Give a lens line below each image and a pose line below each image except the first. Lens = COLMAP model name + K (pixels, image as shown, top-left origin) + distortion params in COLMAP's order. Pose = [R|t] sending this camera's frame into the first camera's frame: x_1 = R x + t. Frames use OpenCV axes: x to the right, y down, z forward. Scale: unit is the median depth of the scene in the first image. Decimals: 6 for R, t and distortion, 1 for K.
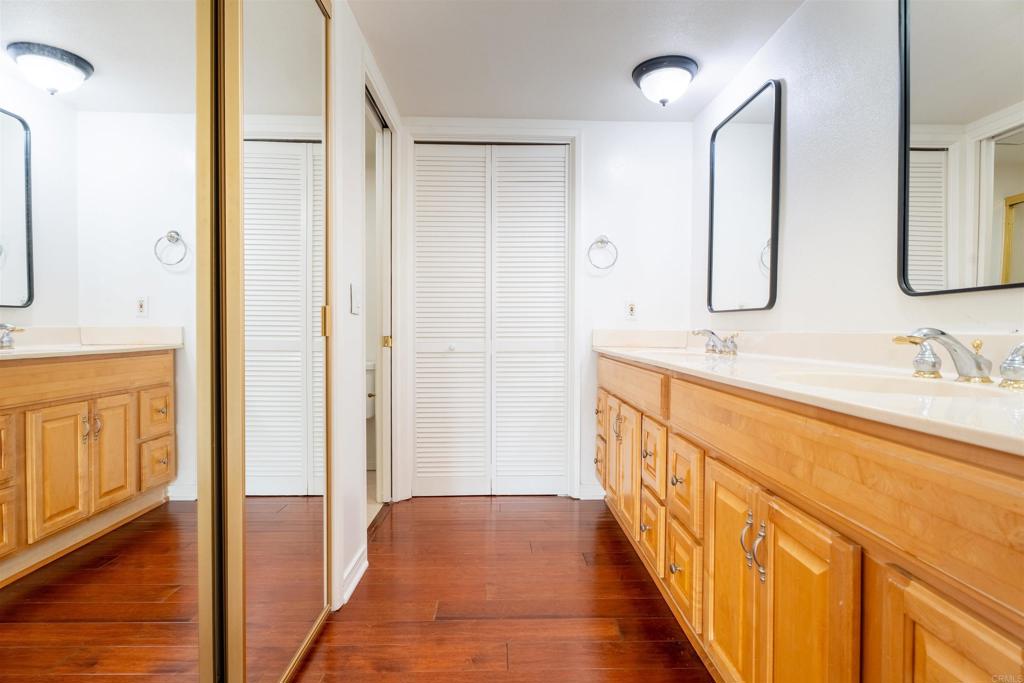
lens RADIAL K [[514.5, 0, 510.9], [0, 514.5, 337.2], [0, 0, 1]] dist [-0.000120, 0.000022]
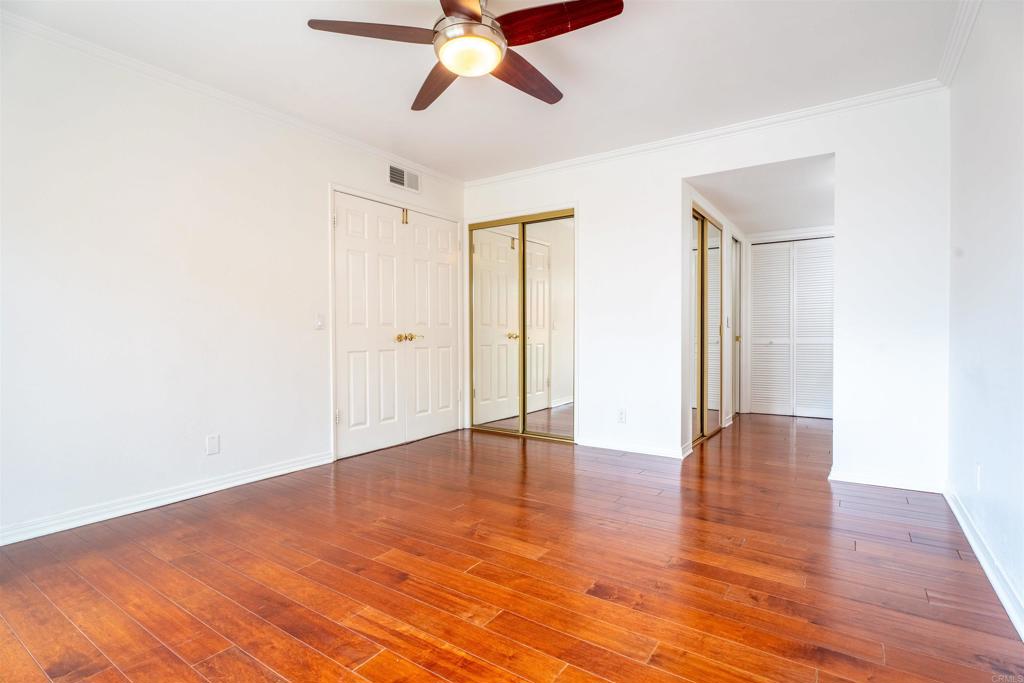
lens RADIAL K [[501.4, 0, 512.1], [0, 501.4, 336.3], [0, 0, 1]] dist [-0.001082, -0.000096]
pose [[0.804725, -0.000125, -0.593647, 0.413579], [-0.003291, 0.999984, -0.004671, 0.018754], [0.593638, 0.005712, 0.804712, -2.103499]]
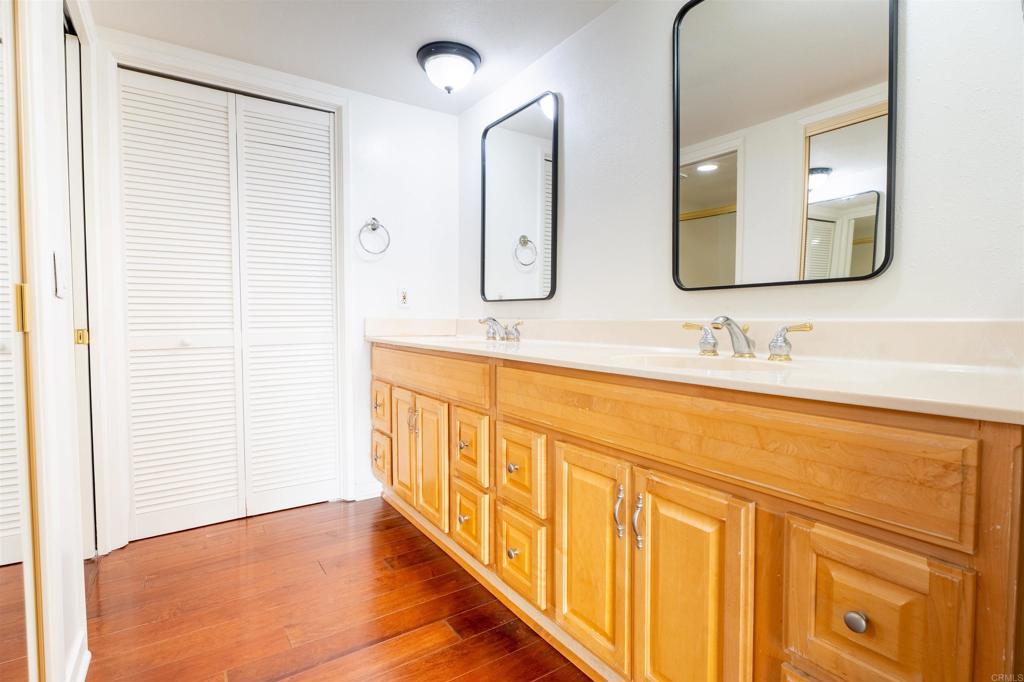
lens RADIAL K [[501.4, 0, 512.1], [0, 501.4, 335.8], [0, 0, 1]] dist [-0.001082, -0.000096]
pose [[0.844087, -0.024037, 0.535668, -0.178904], [0.012501, 0.999605, 0.025156, -0.004736], [-0.536061, -0.014537, 0.844054, 0.149385]]
